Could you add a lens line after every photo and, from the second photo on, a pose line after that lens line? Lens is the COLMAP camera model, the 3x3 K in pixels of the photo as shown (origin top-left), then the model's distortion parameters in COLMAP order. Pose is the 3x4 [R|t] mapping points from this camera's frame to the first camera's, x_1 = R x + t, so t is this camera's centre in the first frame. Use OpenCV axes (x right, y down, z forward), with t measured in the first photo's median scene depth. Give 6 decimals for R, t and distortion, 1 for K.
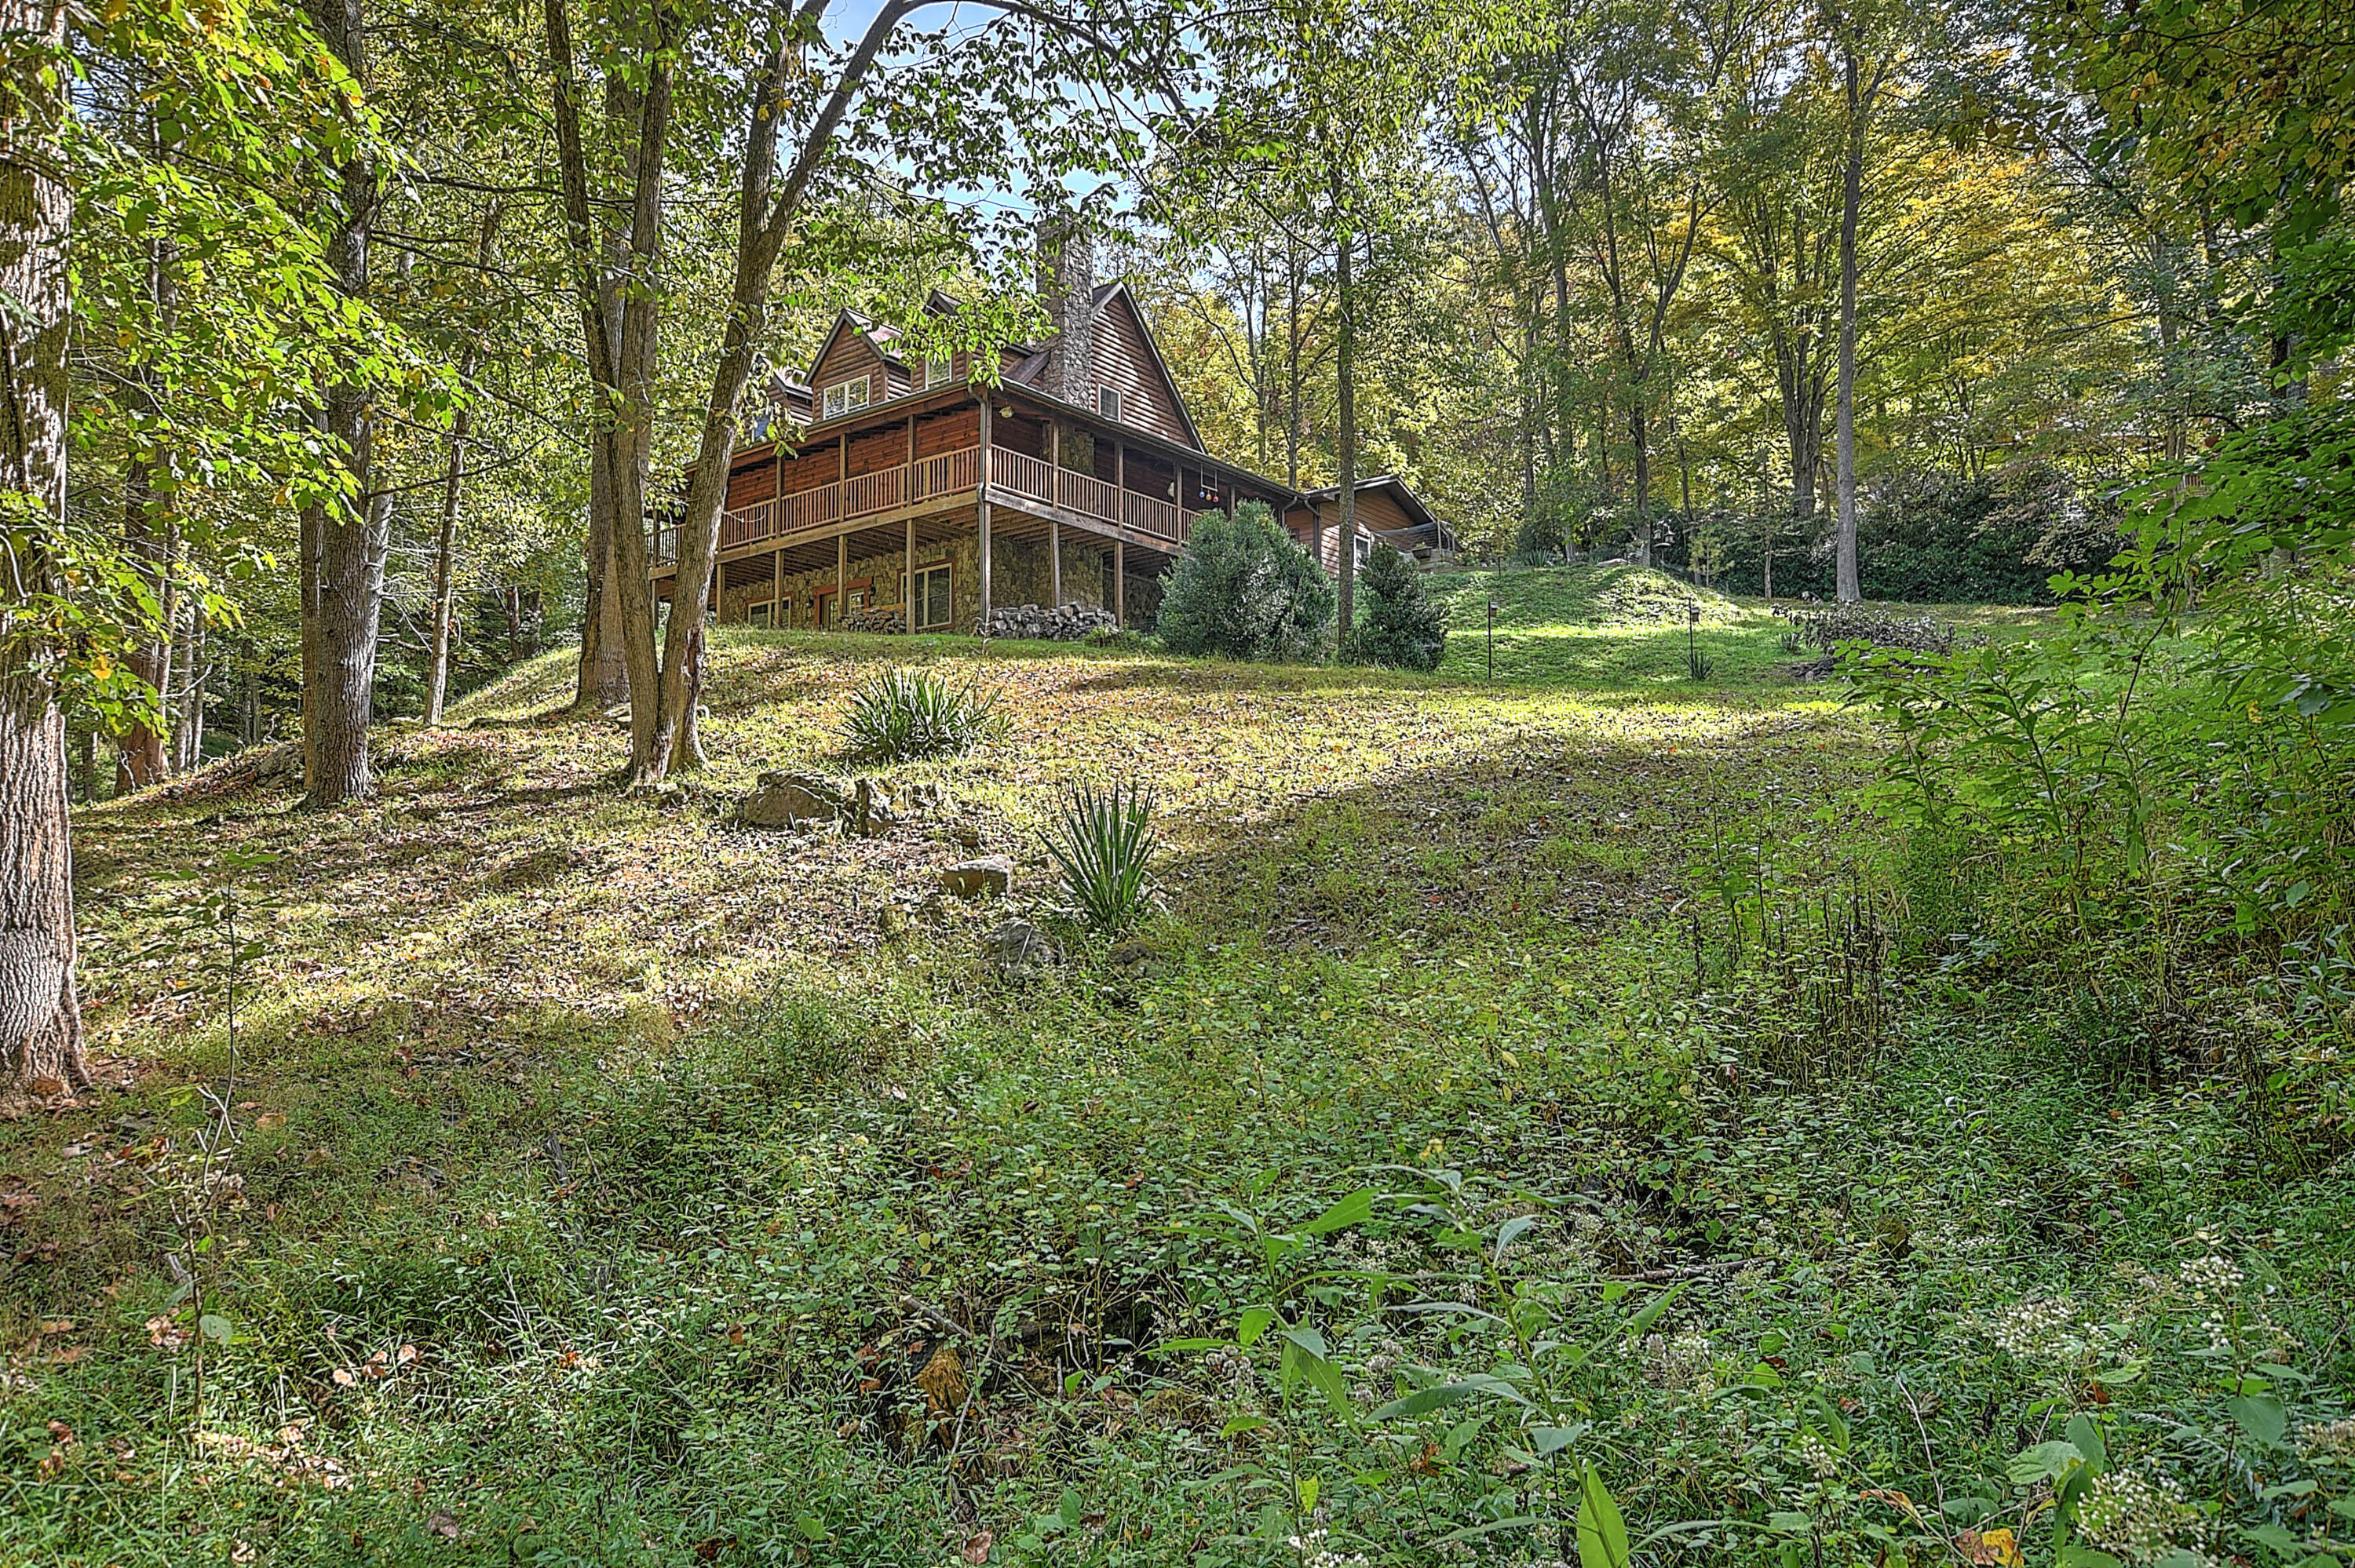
lens RADIAL K [[1467.3, 0, 1176.1], [0, 1467.3, 780.6], [0, 0, 1]] dist [-0.001064, 0.003685]
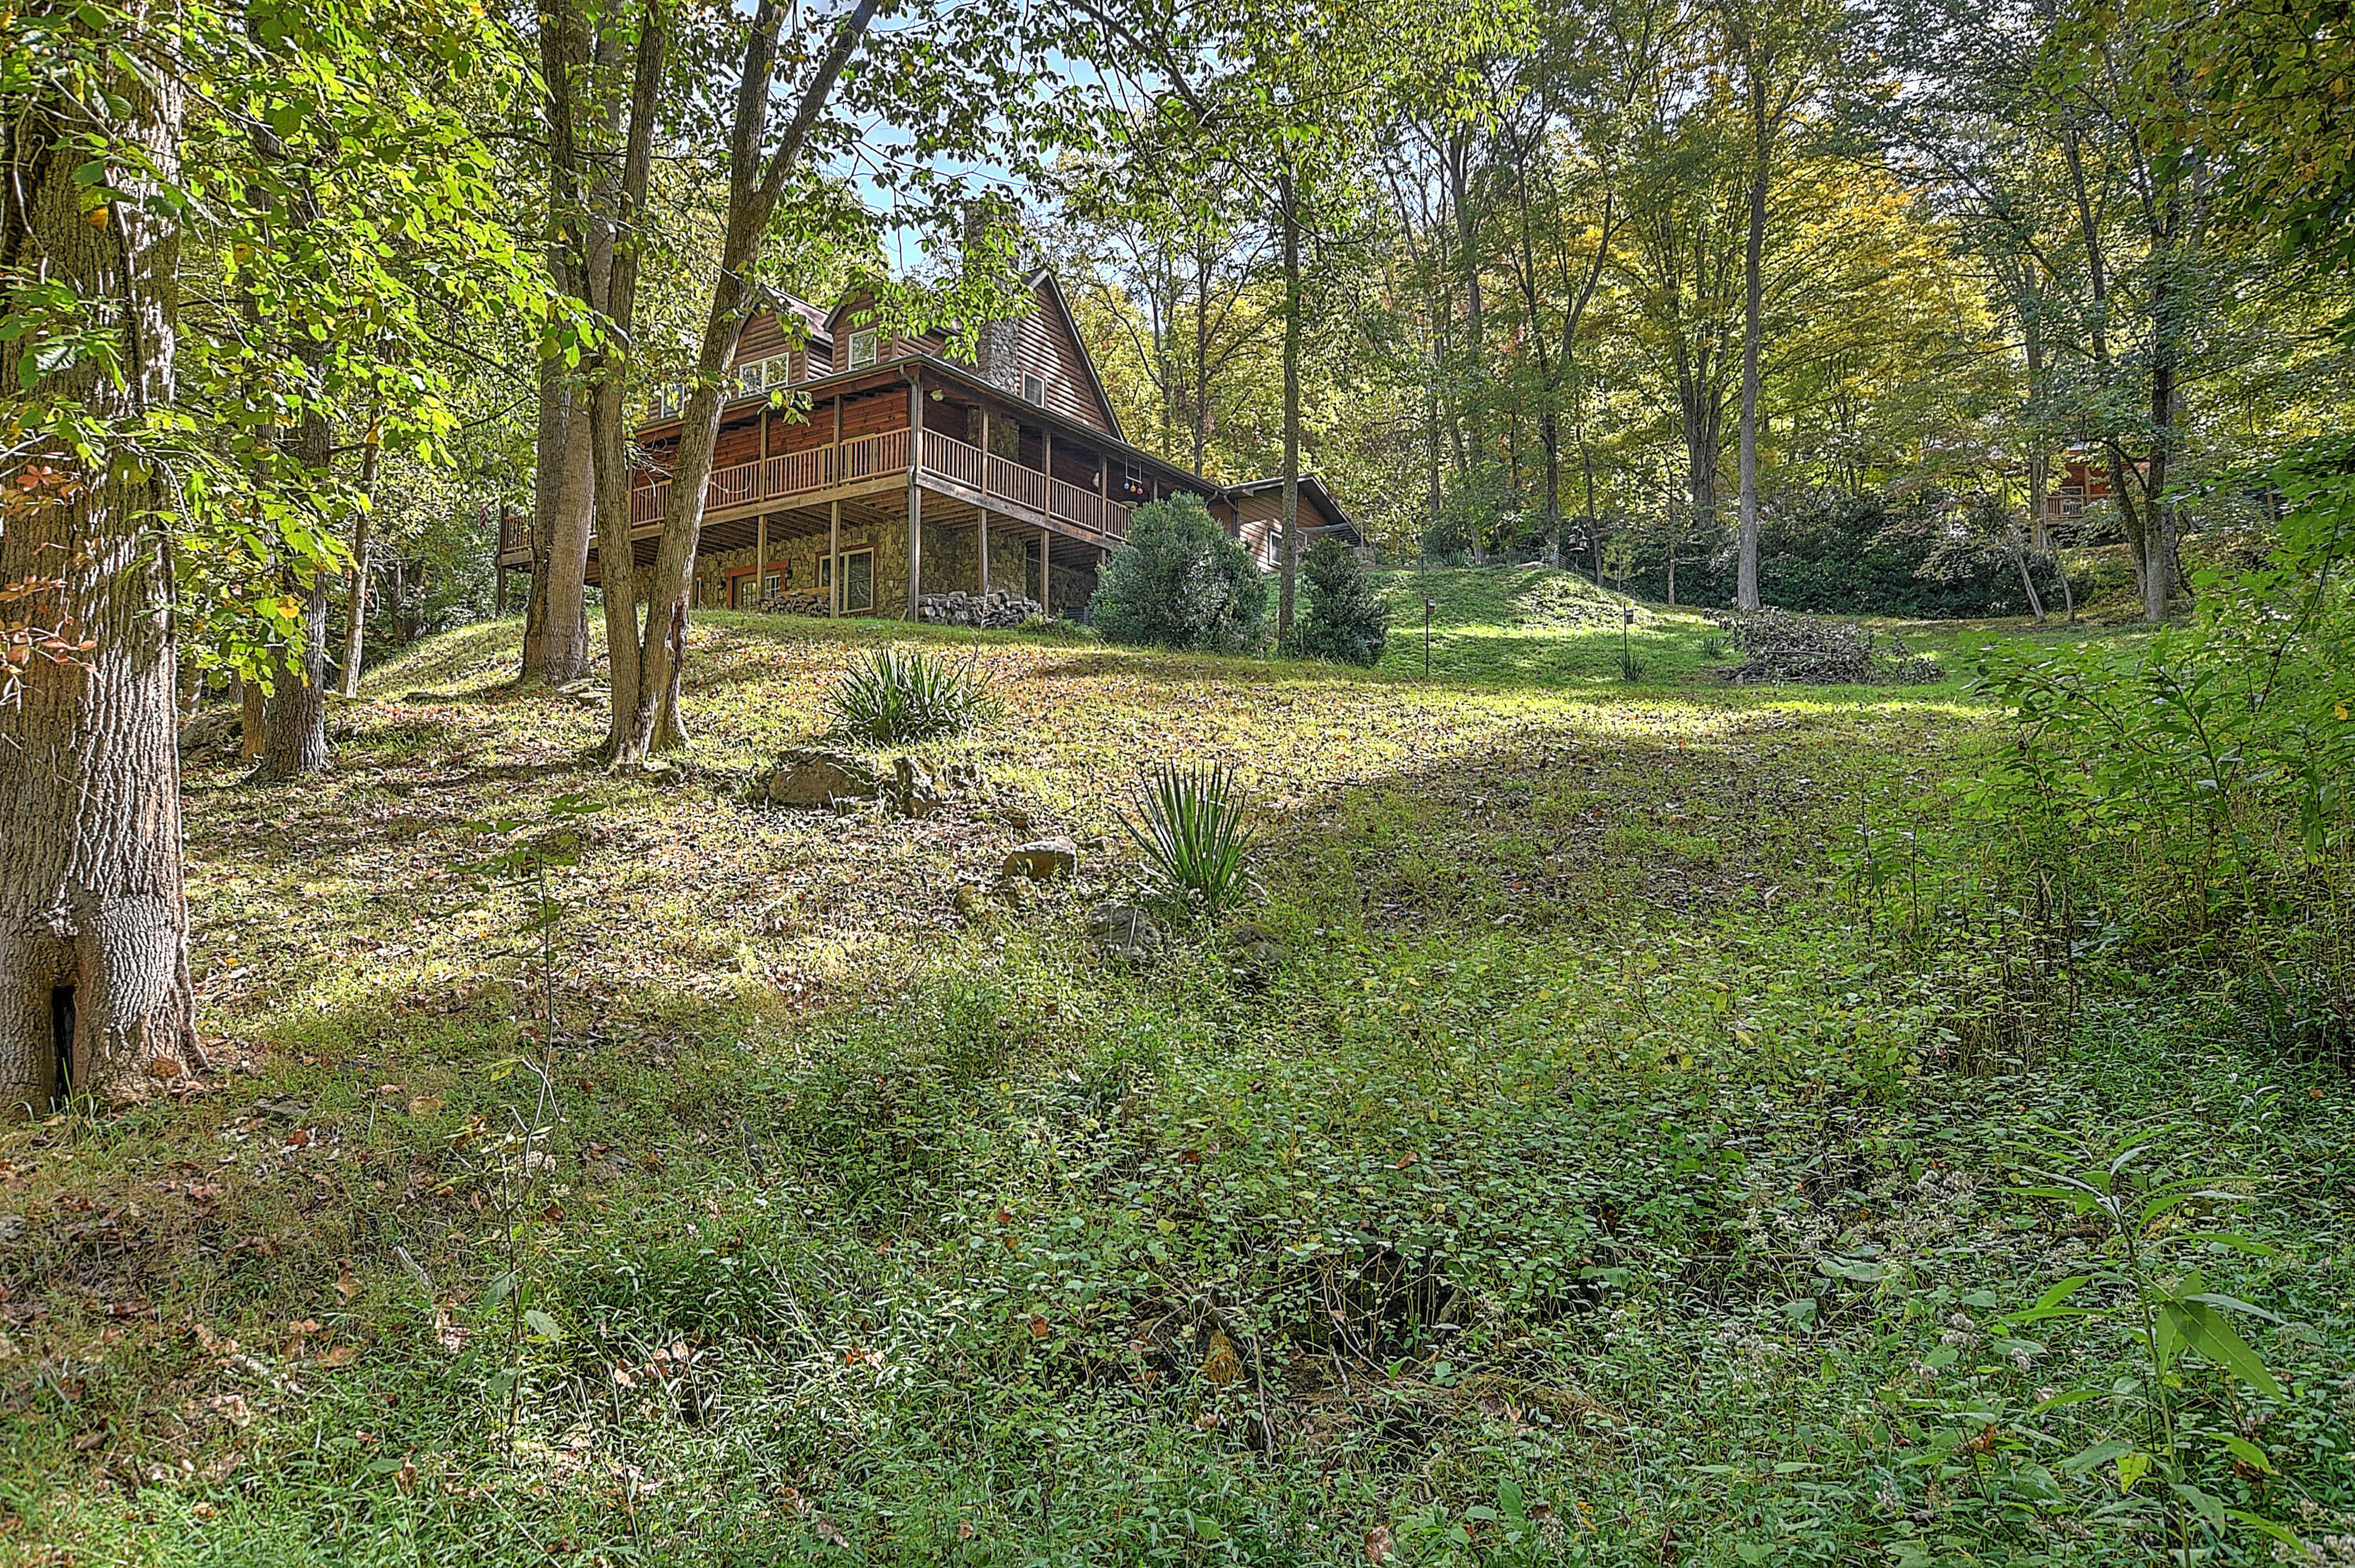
lens RADIAL K [[1467.3, 0, 1164.0], [0, 1467.3, 779.1], [0, 0, 1]] dist [-0.001064, 0.003685]
pose [[0.996551, 0.015657, 0.081489, -0.073670], [-0.015743, 0.999876, 0.000410, 0.006184], [-0.081472, -0.001691, 0.996674, 0.013754]]
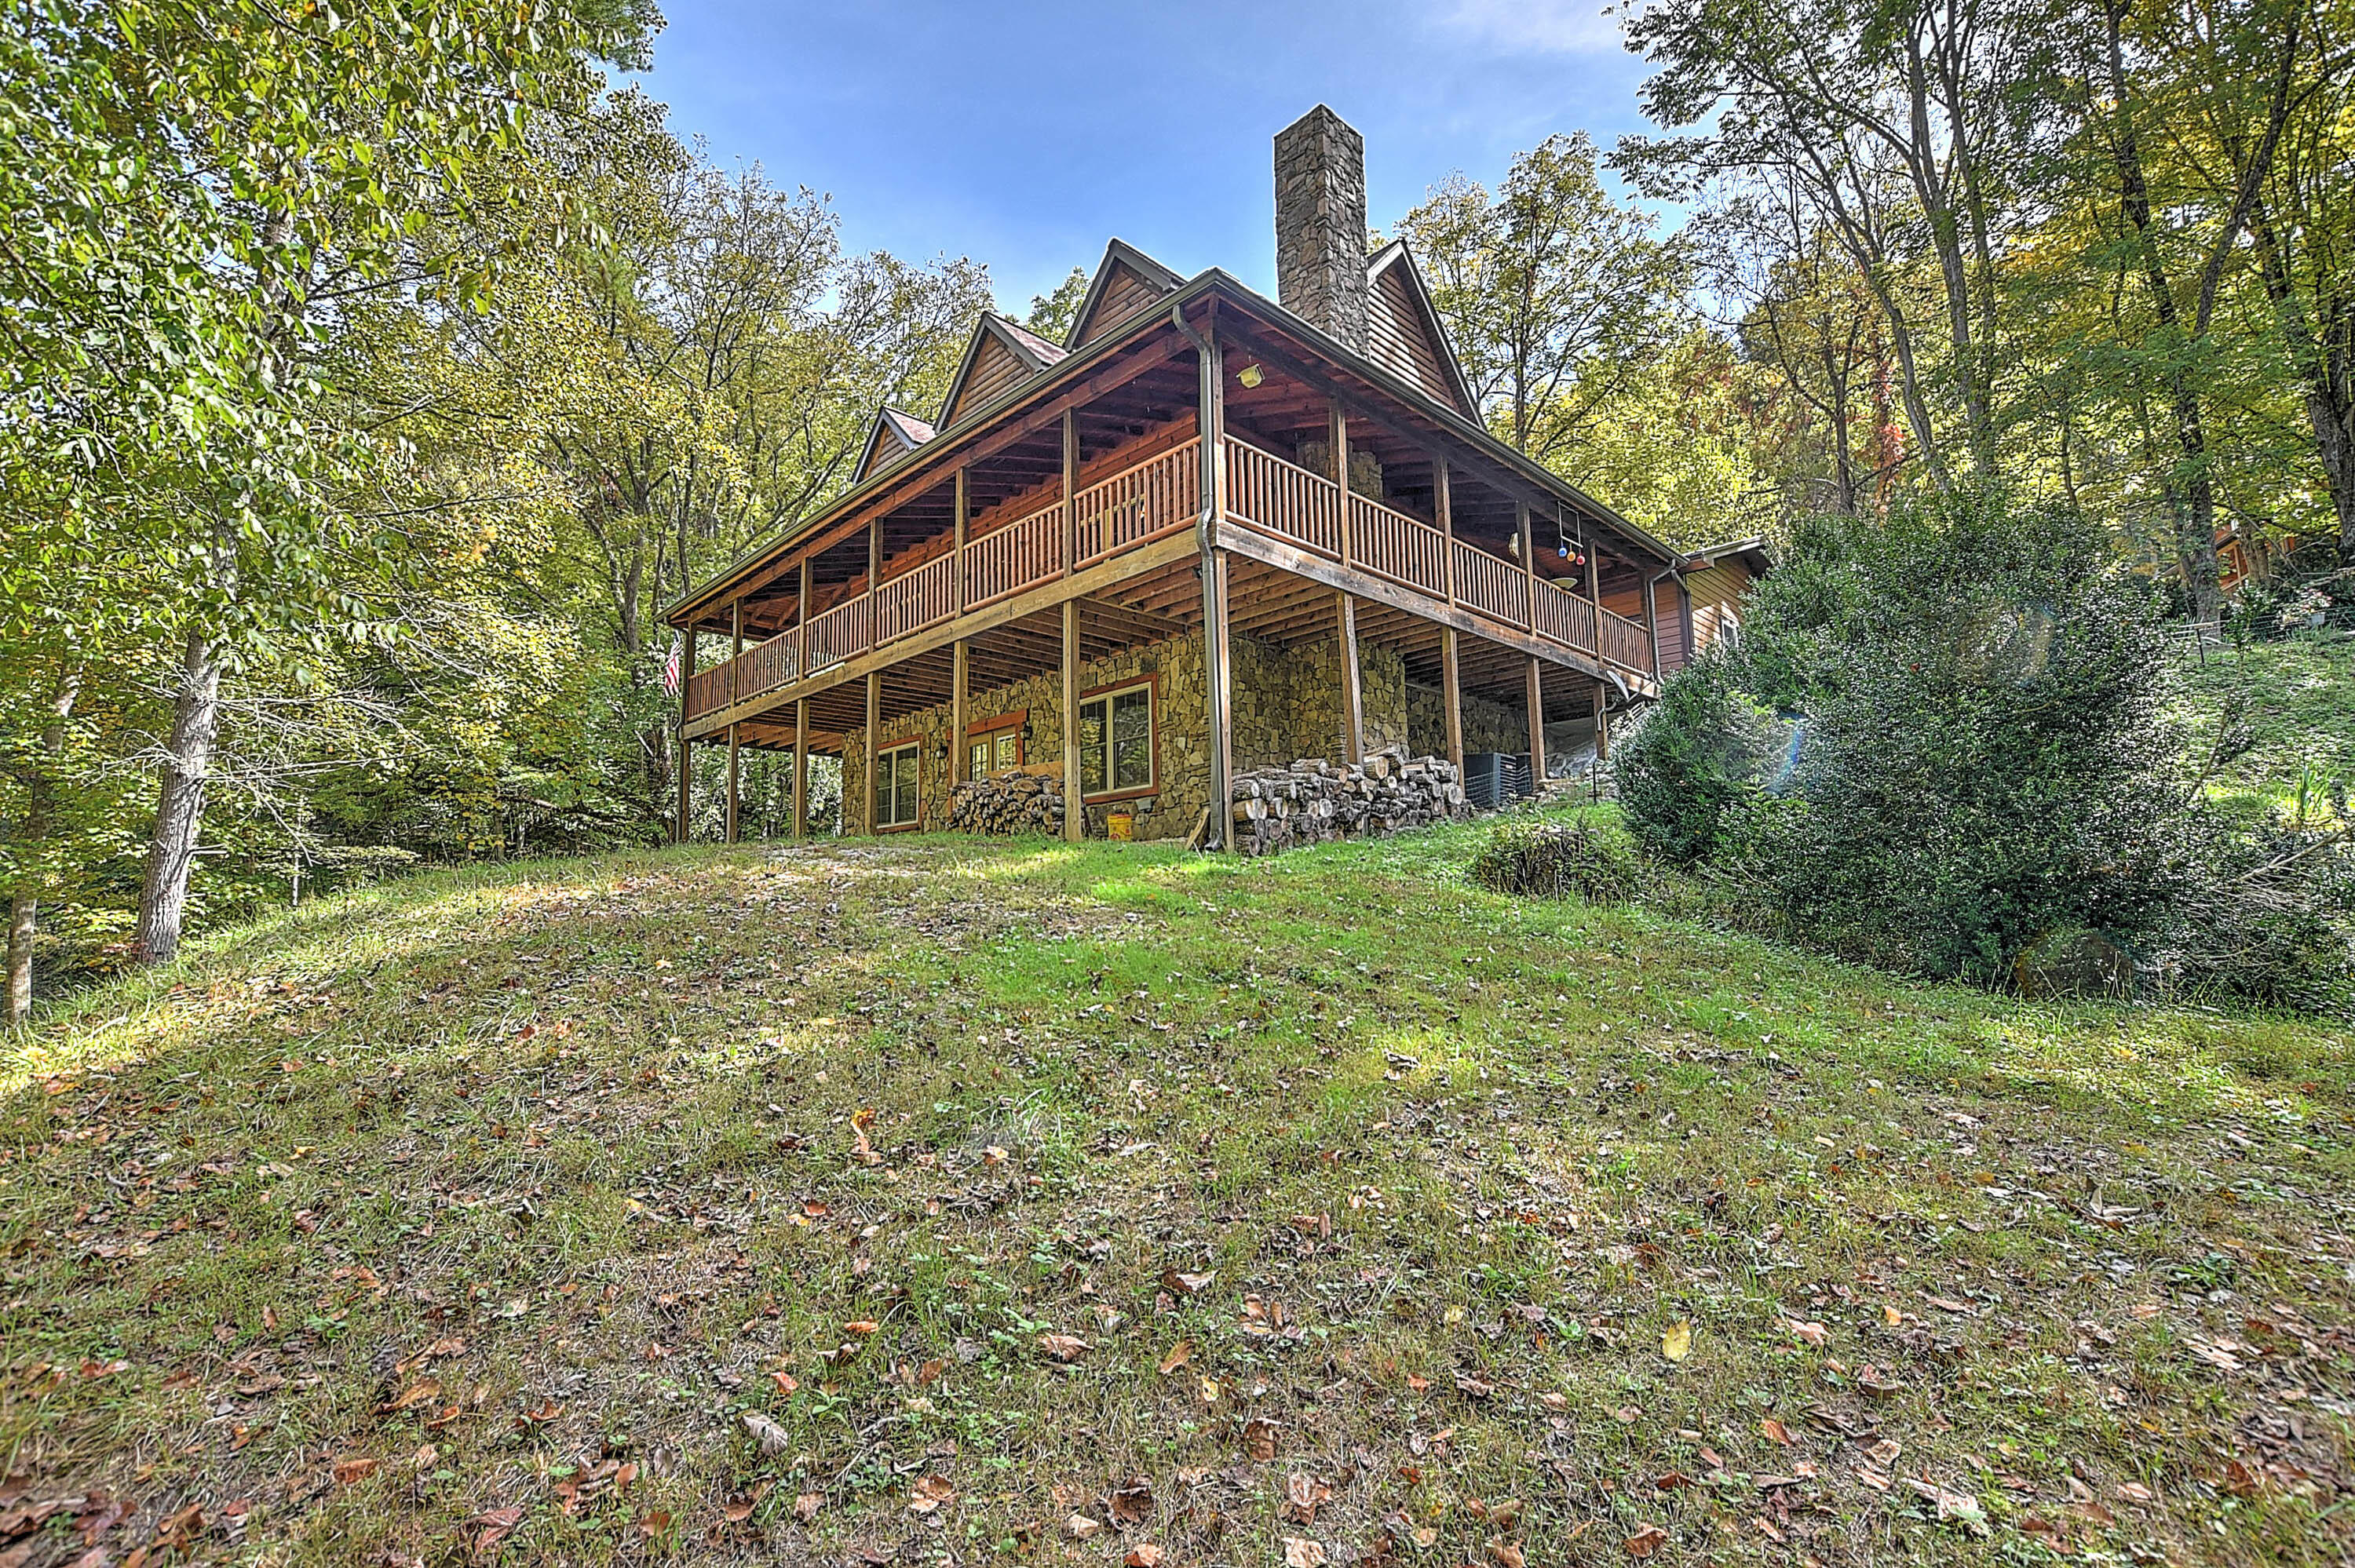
lens RADIAL K [[1047.2, 0, 1174.9], [0, 1047.2, 778.3], [0, 0, 1]] dist [-0.023831, -0.000616]
pose [[0.989955, -0.031035, -0.137934, -0.175056], [0.023328, 0.998093, -0.057143, -0.173112], [0.139444, 0.053351, 0.988792, 1.187017]]
